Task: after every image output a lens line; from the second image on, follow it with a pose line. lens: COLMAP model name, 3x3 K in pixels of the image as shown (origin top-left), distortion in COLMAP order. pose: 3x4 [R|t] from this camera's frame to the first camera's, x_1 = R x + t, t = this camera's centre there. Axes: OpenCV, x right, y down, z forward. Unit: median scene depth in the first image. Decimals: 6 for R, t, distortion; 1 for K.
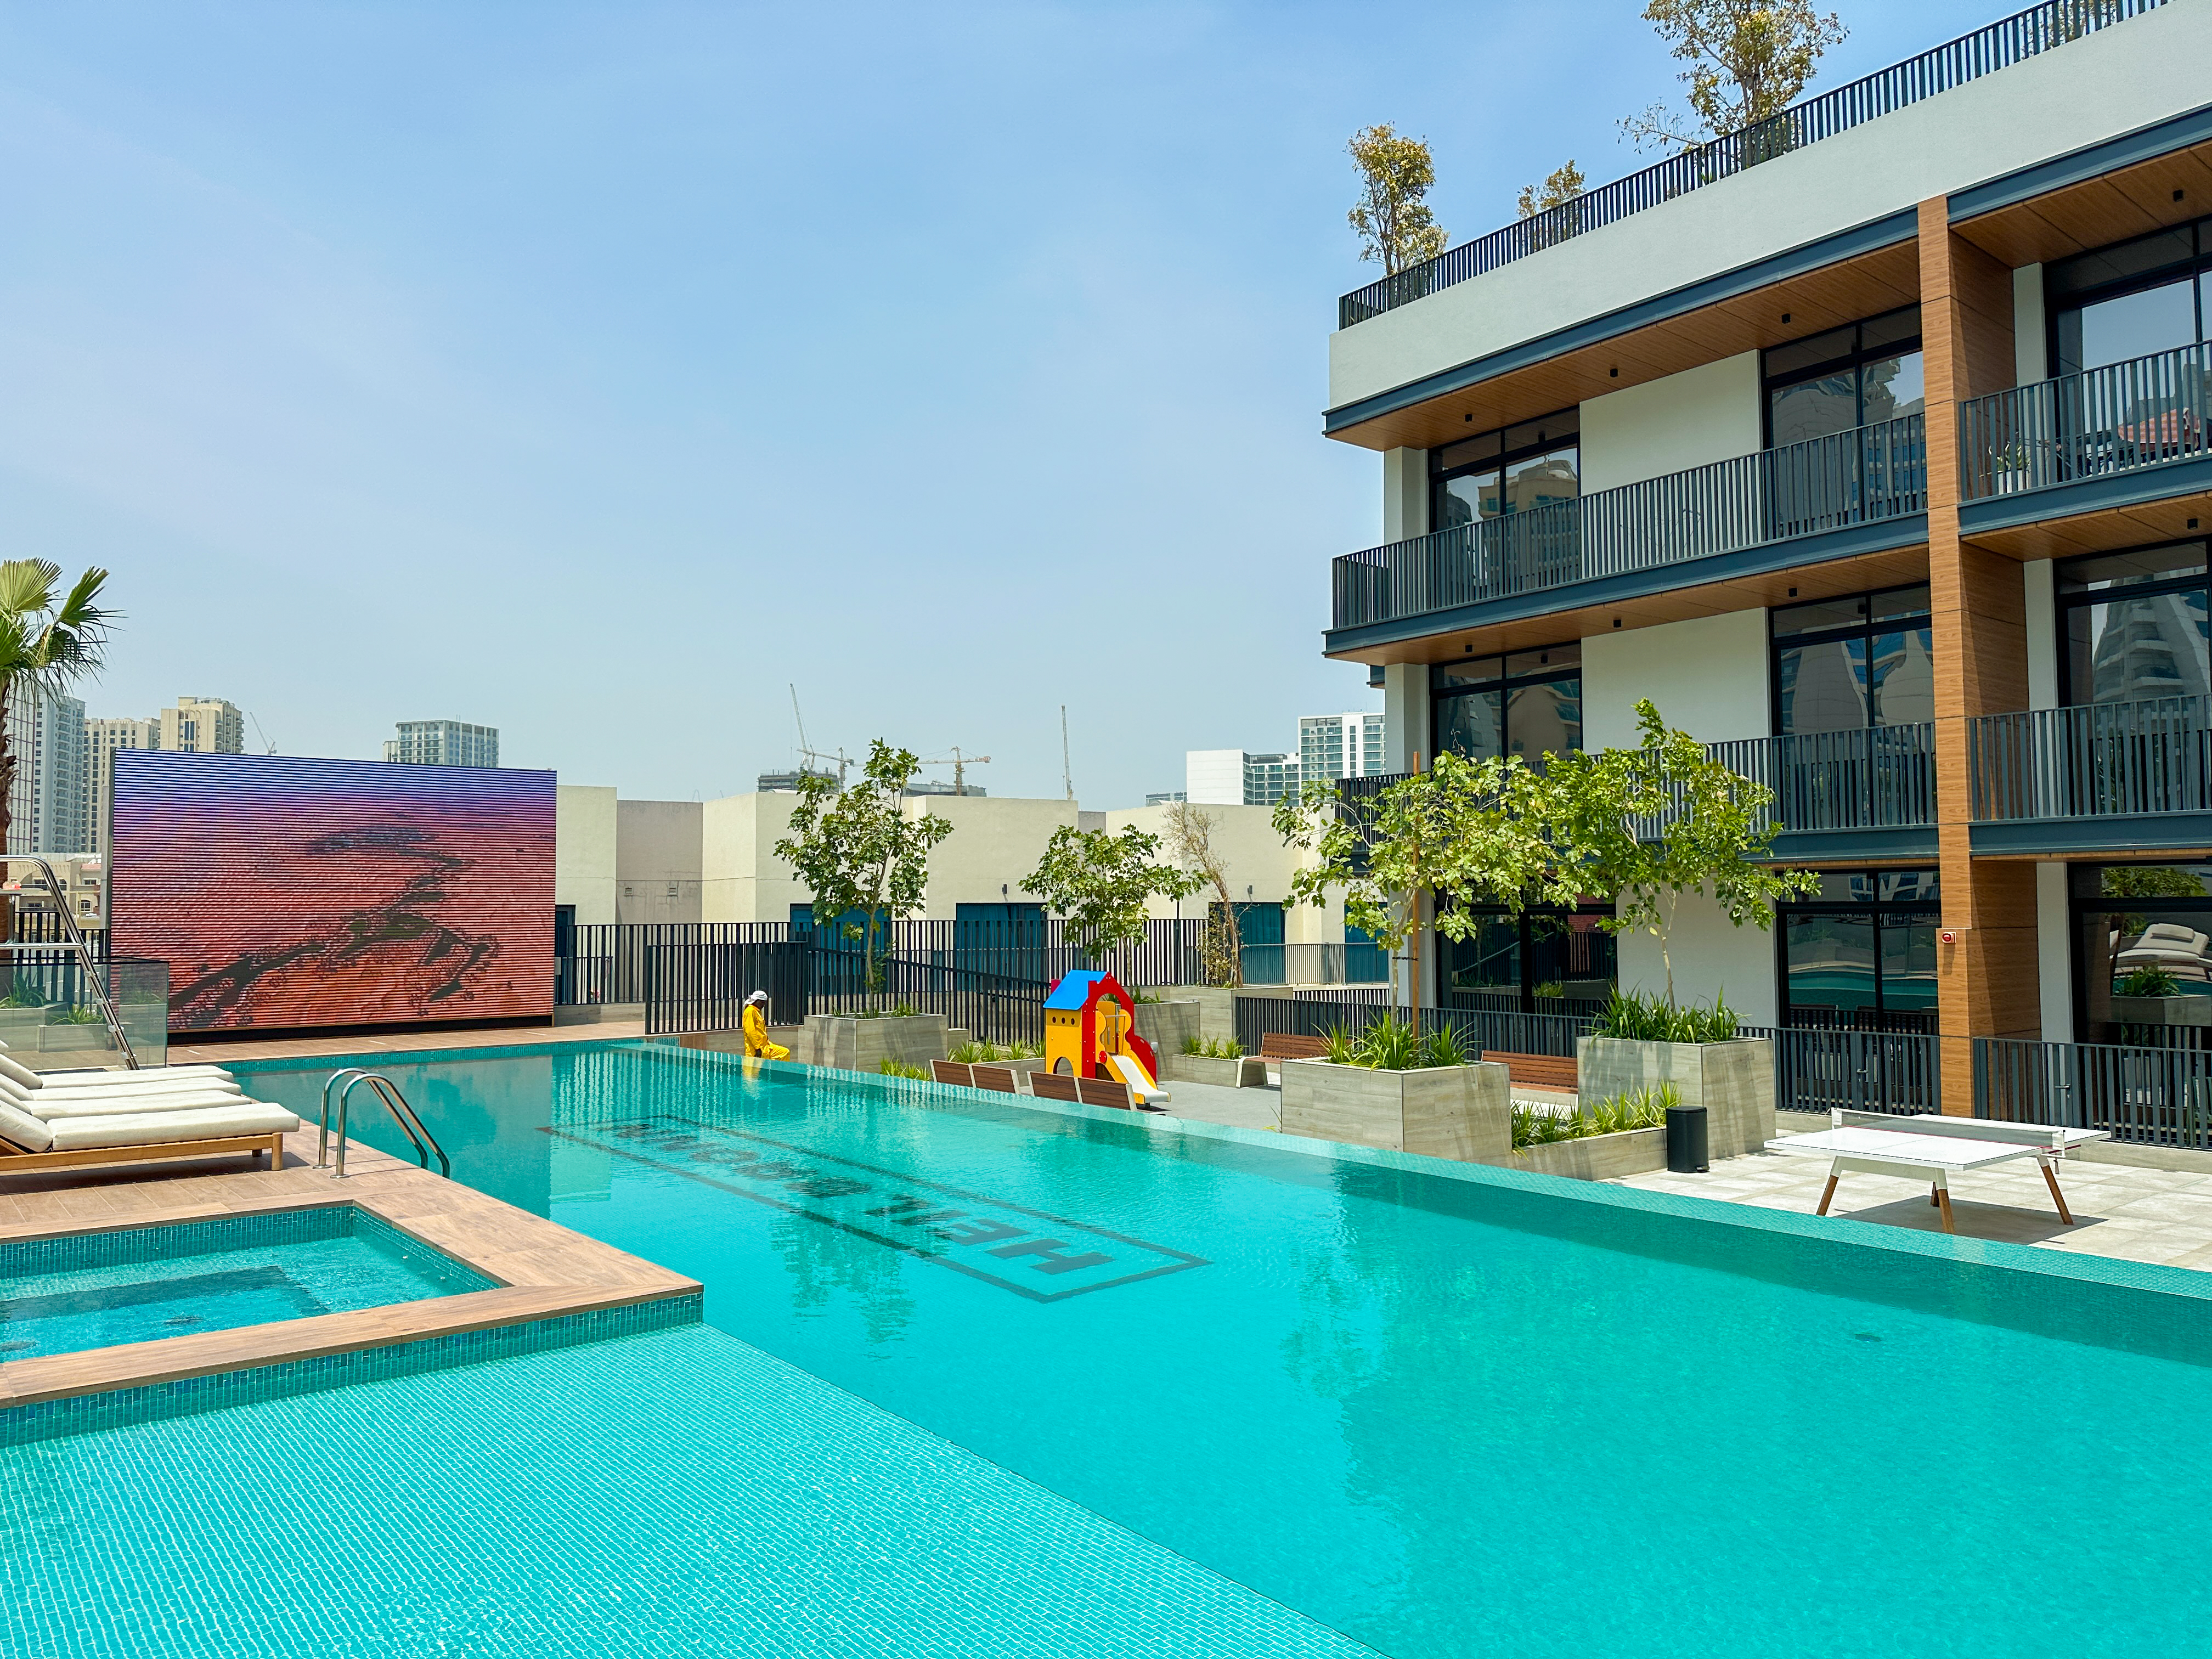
lens RADIAL K [[1552.4, 0, 1128.1], [0, 1552.4, 850.3], [0, 0, 1]] dist [0.012622, -0.025920]
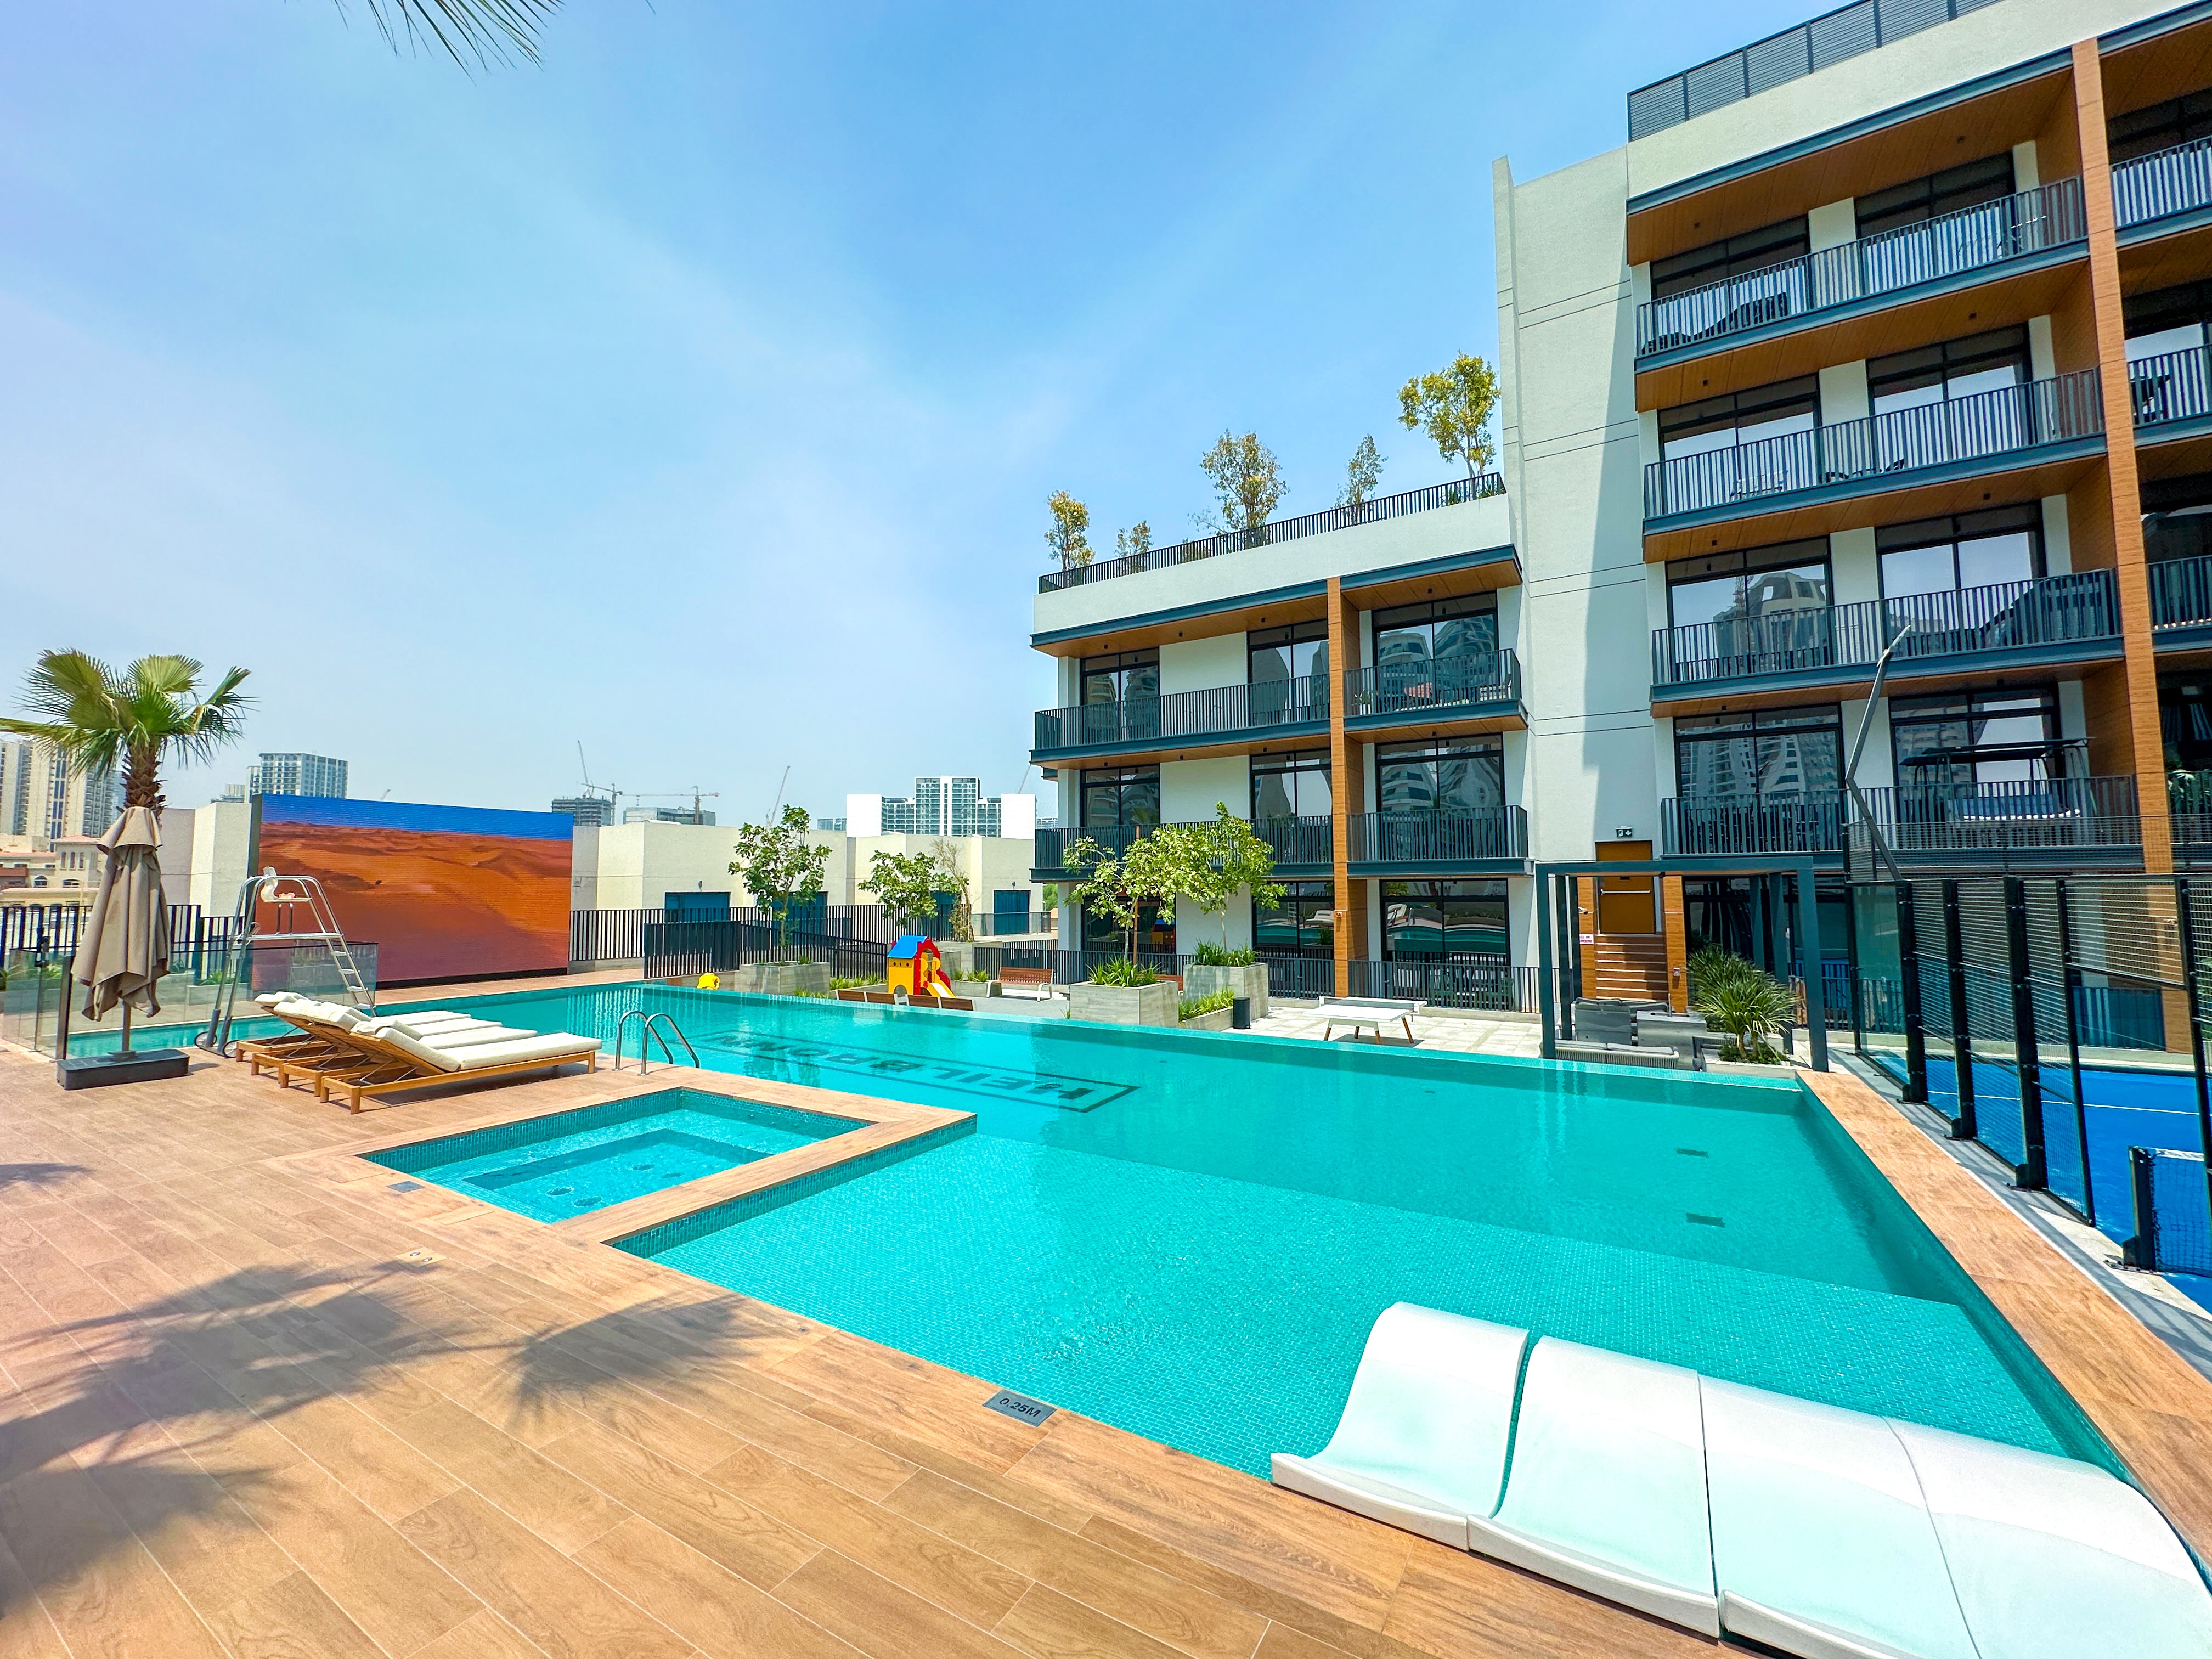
lens RADIAL K [[884.3, 0, 1117.5], [0, 884.3, 827.0], [0, 0, 1]] dist [-0.004174, 0.000968]
pose [[0.933977, 0.025847, 0.356398, -0.208573], [-0.015781, 0.999391, -0.031123, -0.023308], [-0.356986, 0.023444, 0.933816, -0.051714]]
